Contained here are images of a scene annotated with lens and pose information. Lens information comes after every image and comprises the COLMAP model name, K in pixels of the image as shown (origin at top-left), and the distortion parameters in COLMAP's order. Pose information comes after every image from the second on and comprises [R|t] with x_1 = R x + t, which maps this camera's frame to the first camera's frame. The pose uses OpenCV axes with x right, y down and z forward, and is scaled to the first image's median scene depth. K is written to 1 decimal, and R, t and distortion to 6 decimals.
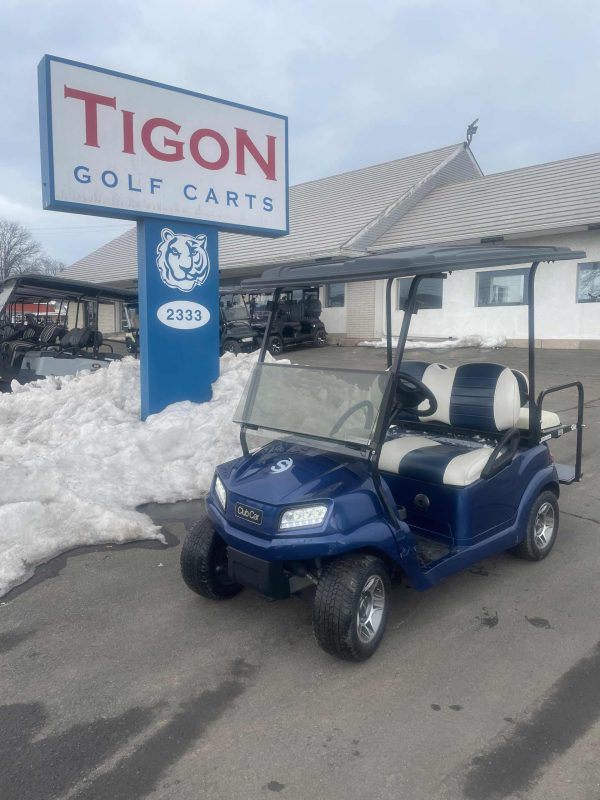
lens RADIAL K [[561.1, 0, 302.6], [0, 561.1, 402.1], [0, 0, 1]] dist [0.007461, -0.007137]
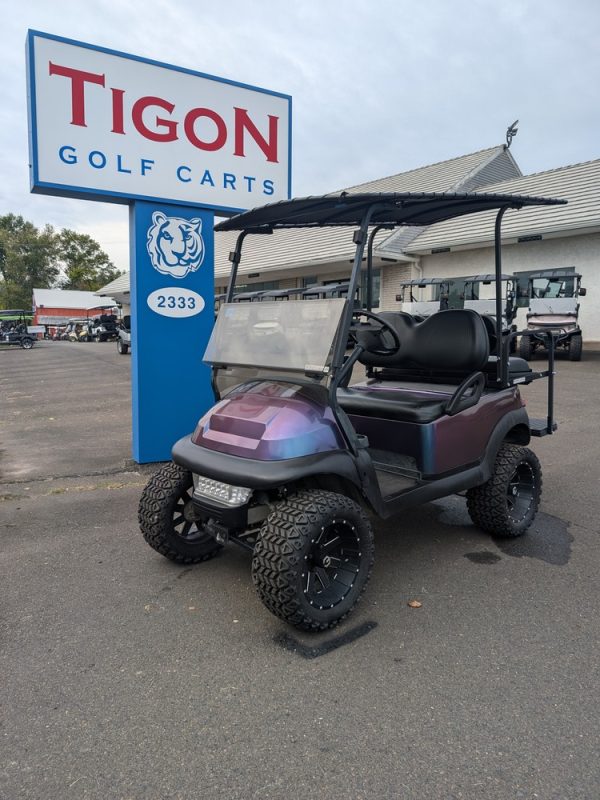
lens RADIAL K [[545.3, 0, 295.4], [0, 545.3, 399.7], [0, 0, 1]] dist [-0.012289, 0.009131]
pose [[0.995987, 0.014741, -0.088273, 0.075477], [-0.015549, 0.999843, -0.008476, 0.015195], [0.088135, 0.009814, 0.996060, 0.097067]]
